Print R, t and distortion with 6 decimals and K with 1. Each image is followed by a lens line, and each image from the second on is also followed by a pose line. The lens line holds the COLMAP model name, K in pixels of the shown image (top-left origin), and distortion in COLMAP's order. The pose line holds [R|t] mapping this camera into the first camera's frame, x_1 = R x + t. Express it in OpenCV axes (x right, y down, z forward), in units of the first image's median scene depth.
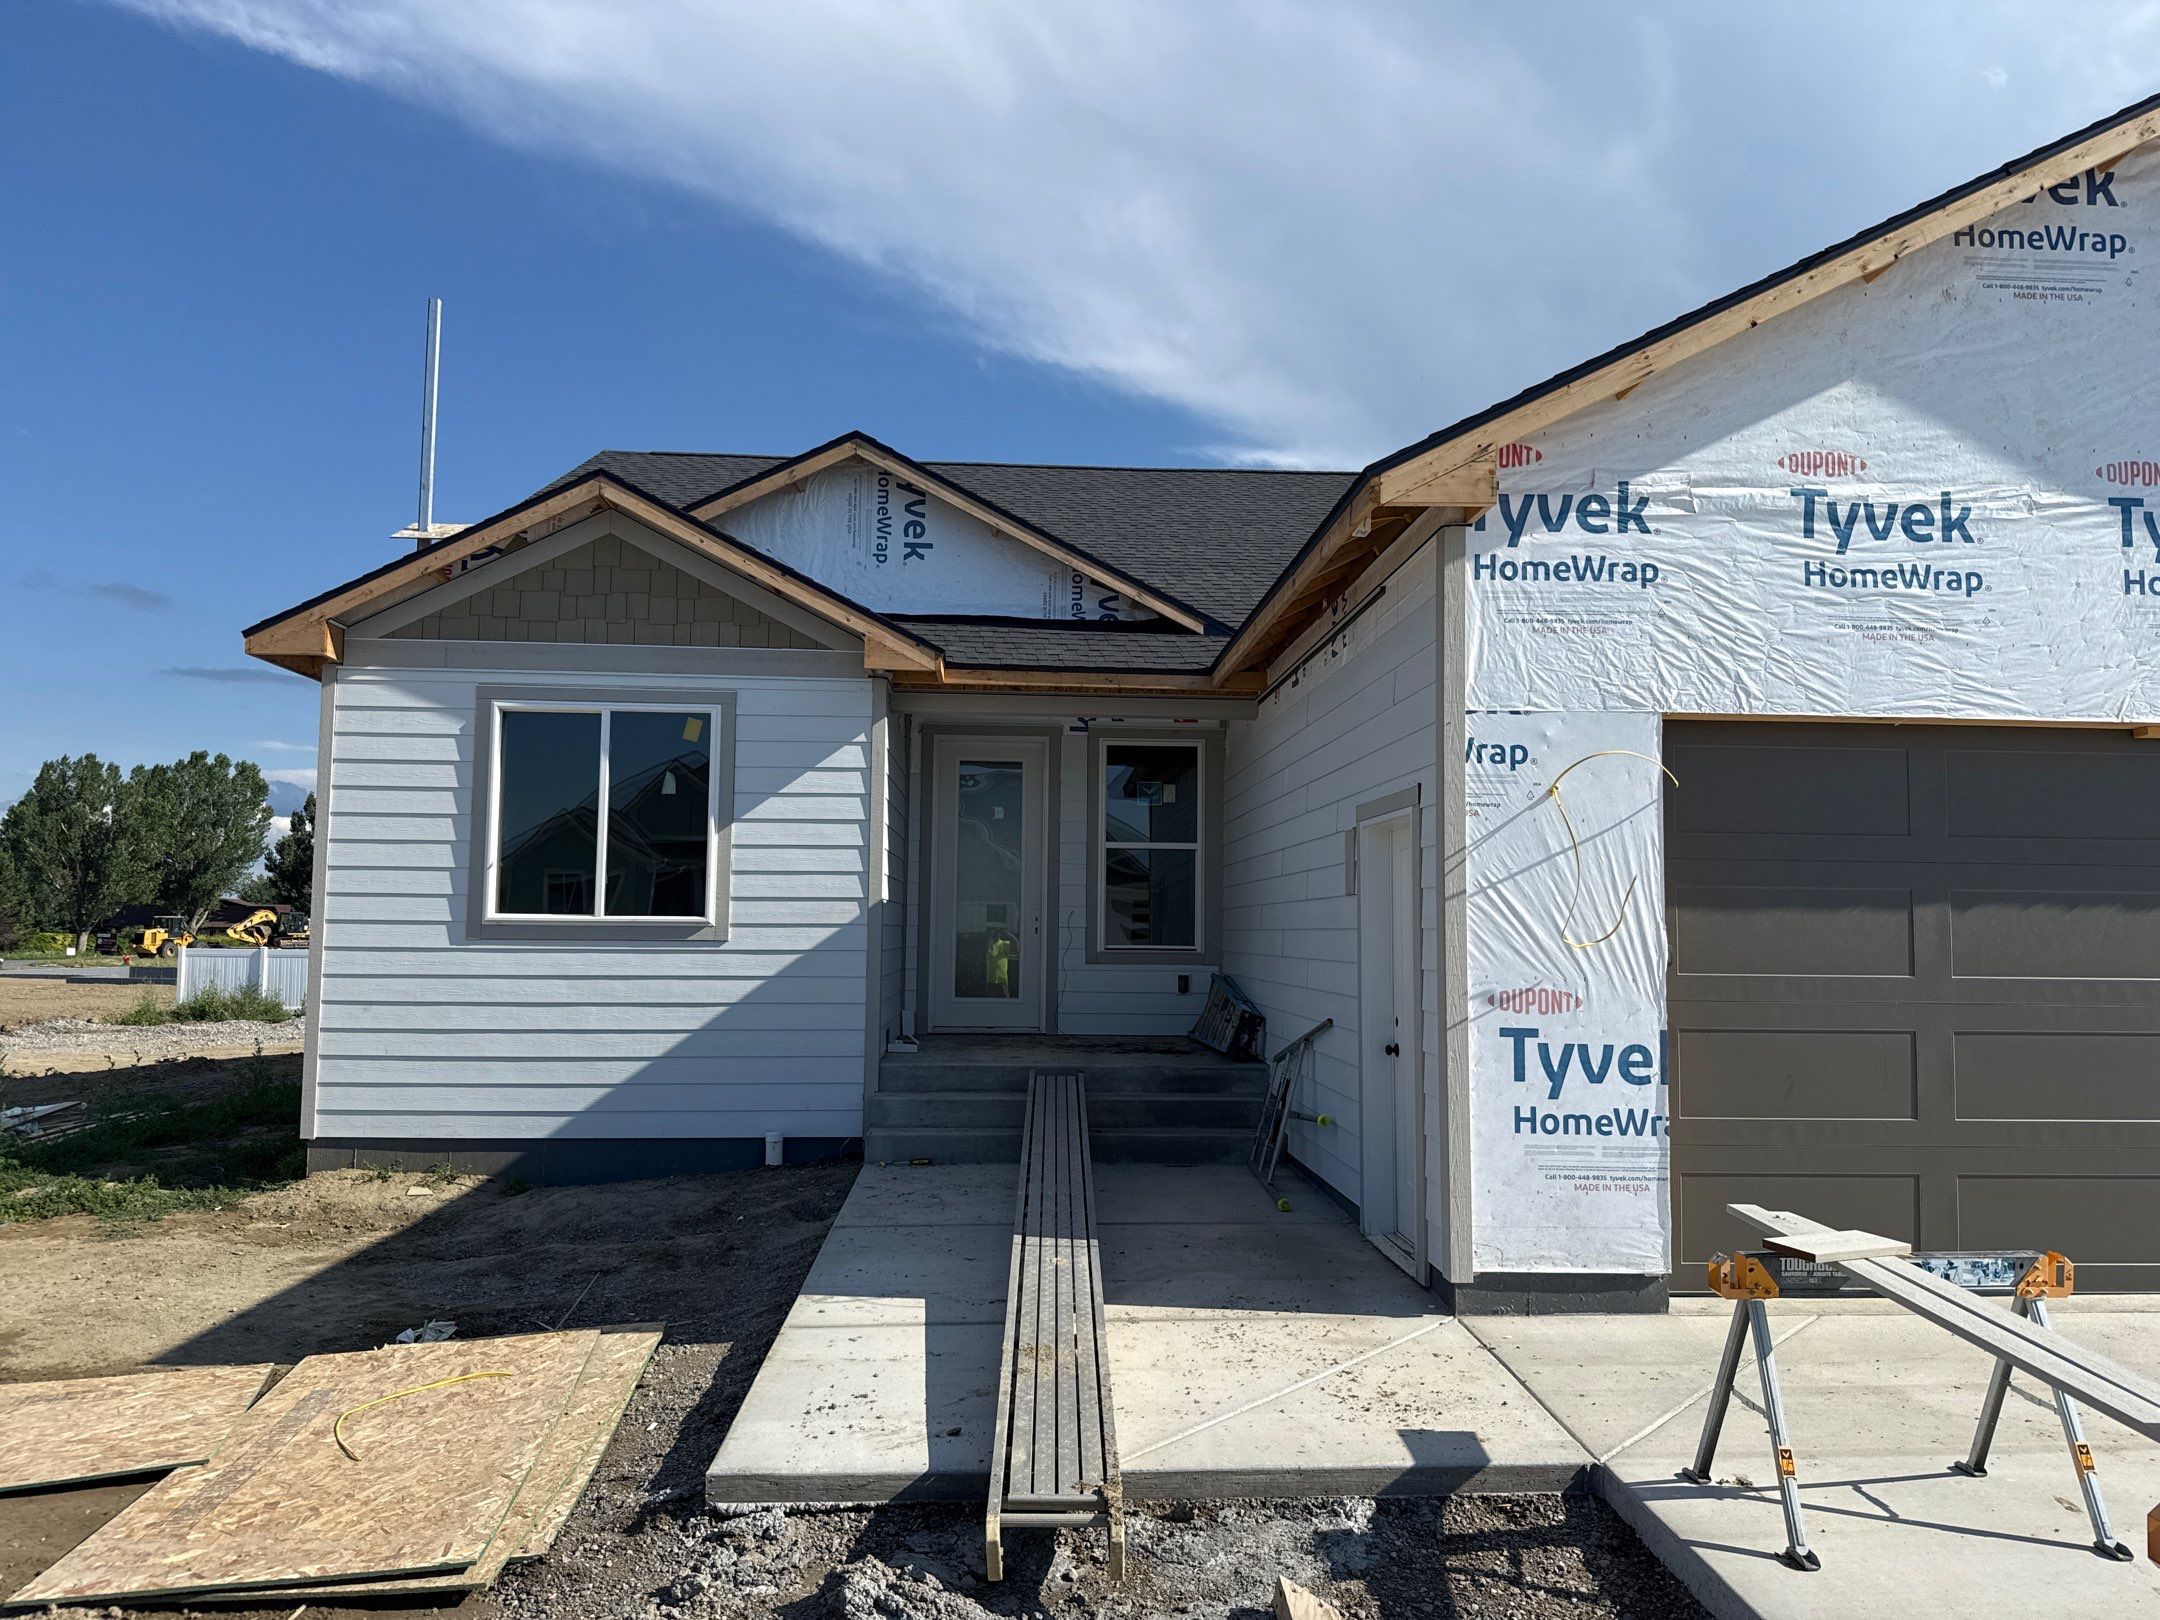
lens RADIAL K [[1496.2, 0, 1098.4], [0, 1496.2, 819.9], [0, 0, 1]] dist [0.057157, -0.077663]
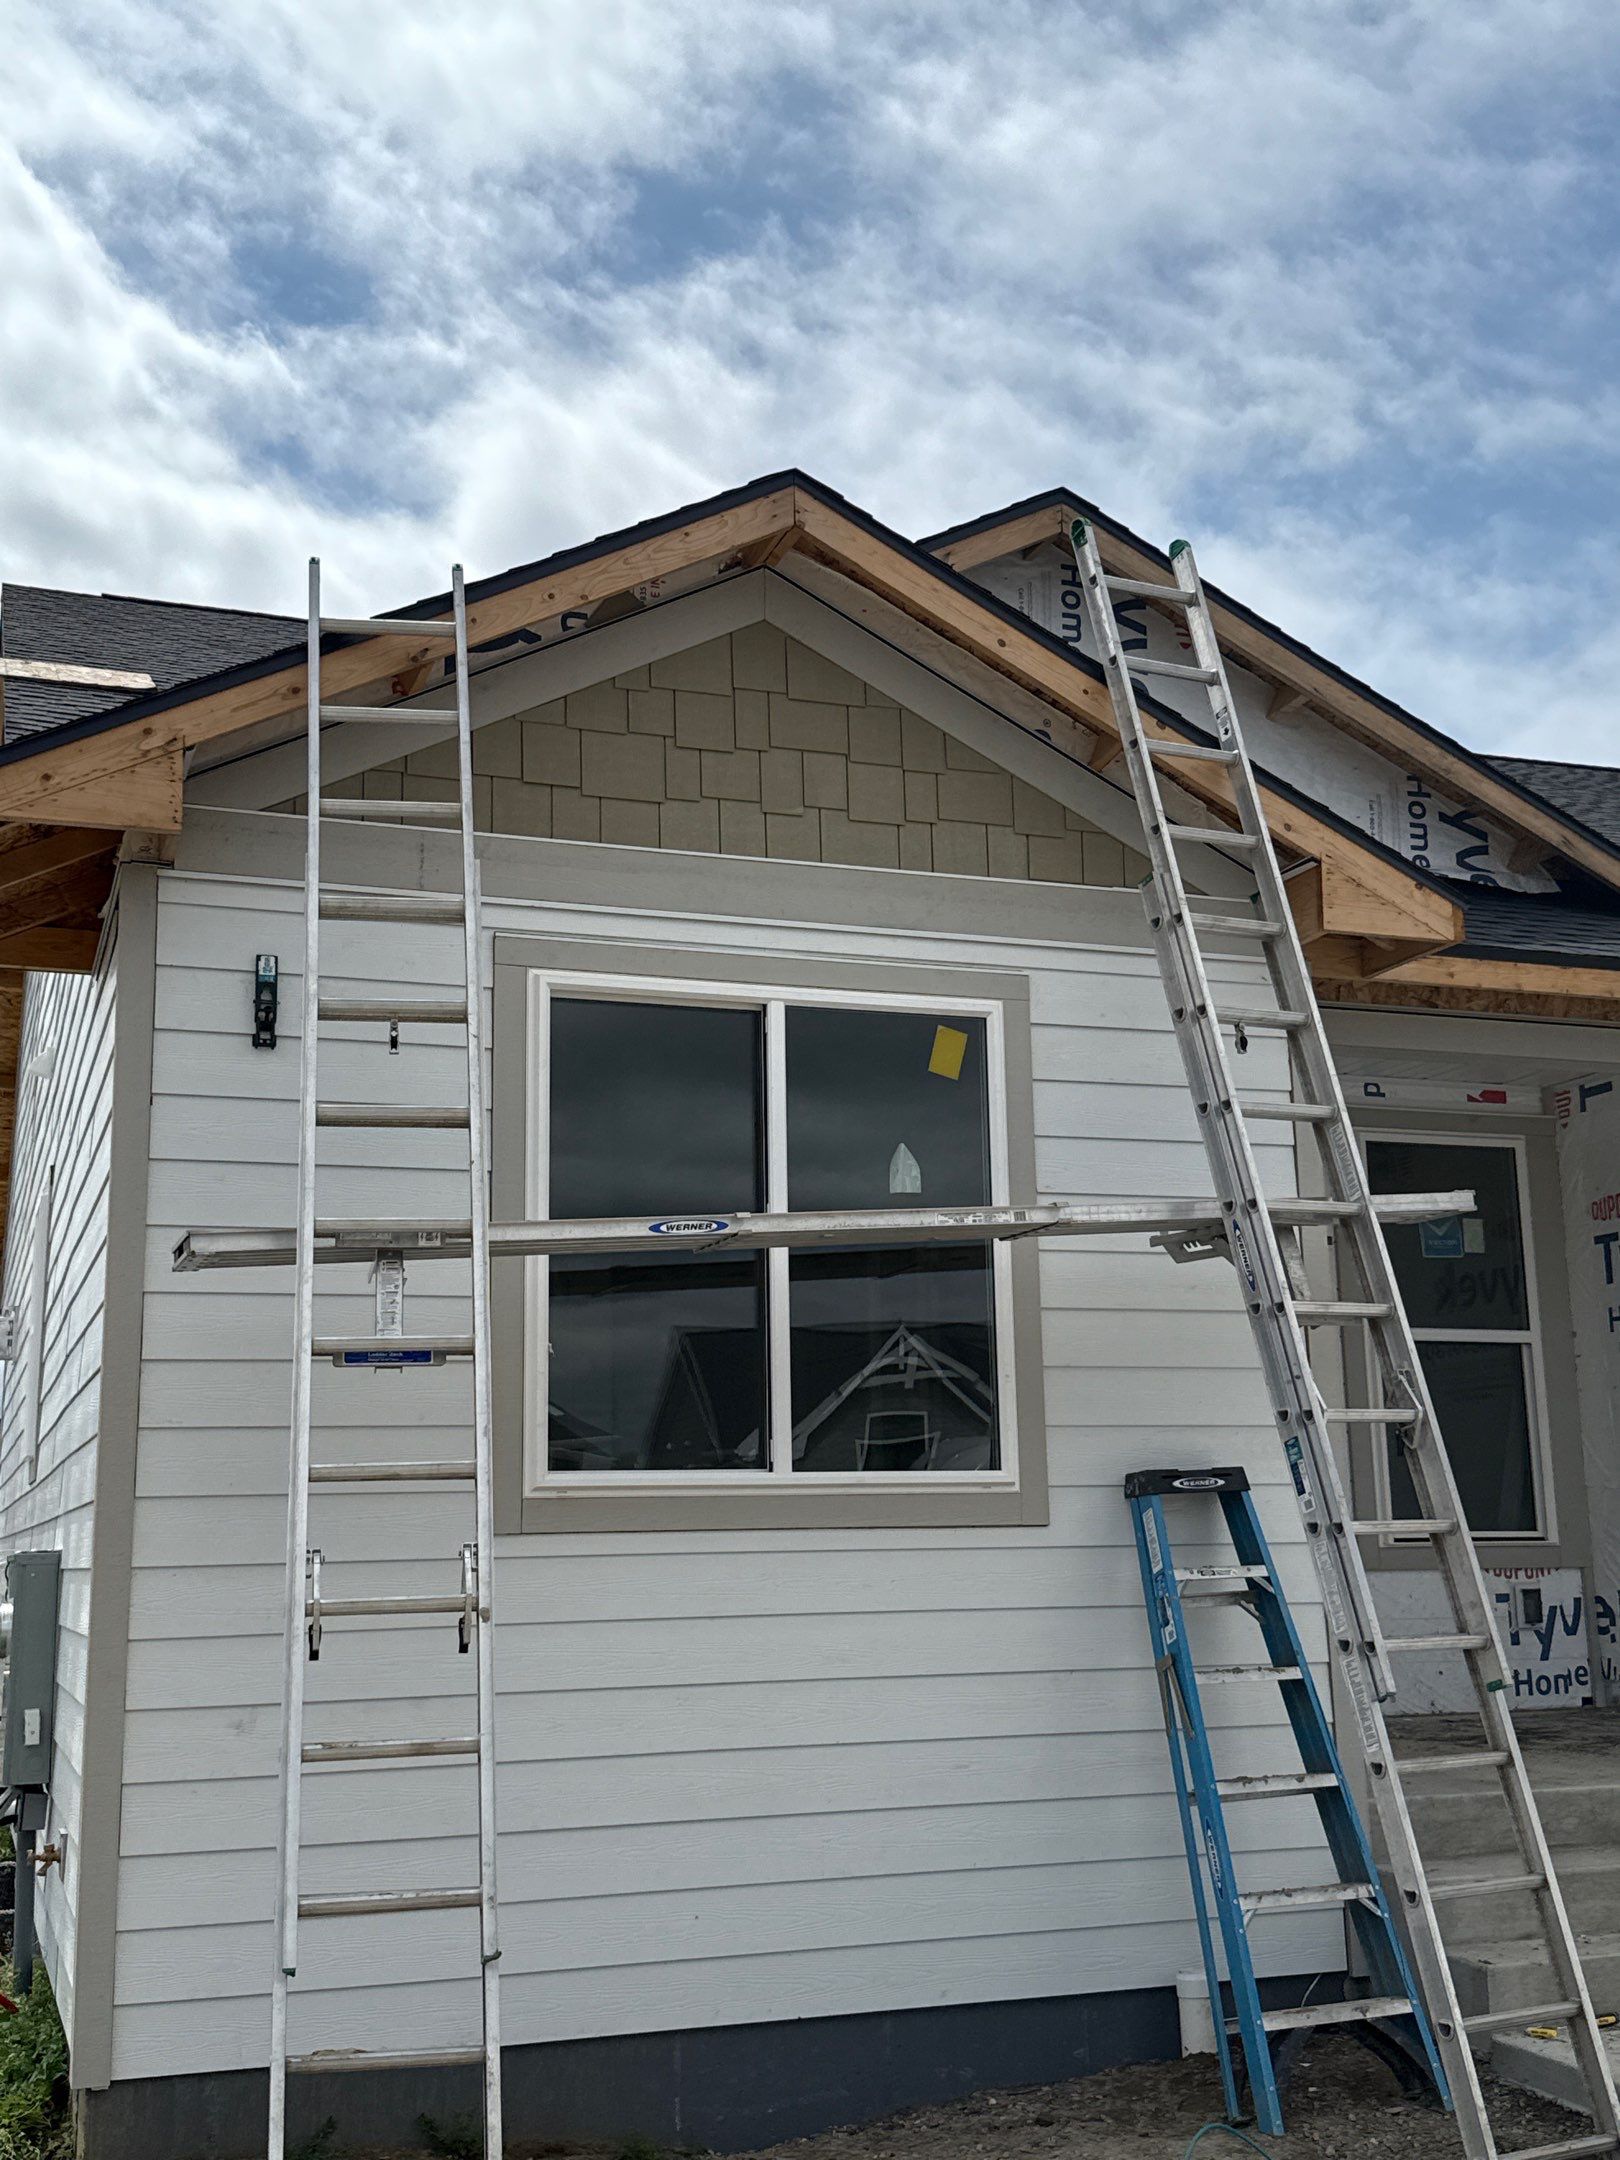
lens RADIAL K [[2294.3, 0, 808.9], [0, 2294.3, 1093.3], [0, 0, 1]] dist [0.254075, -0.779039]
pose [[0.958763, 0.026124, 0.283003, -0.511023], [0.007495, 0.993096, -0.117063, 0.033421], [-0.284108, 0.114357, 0.951948, 0.354301]]
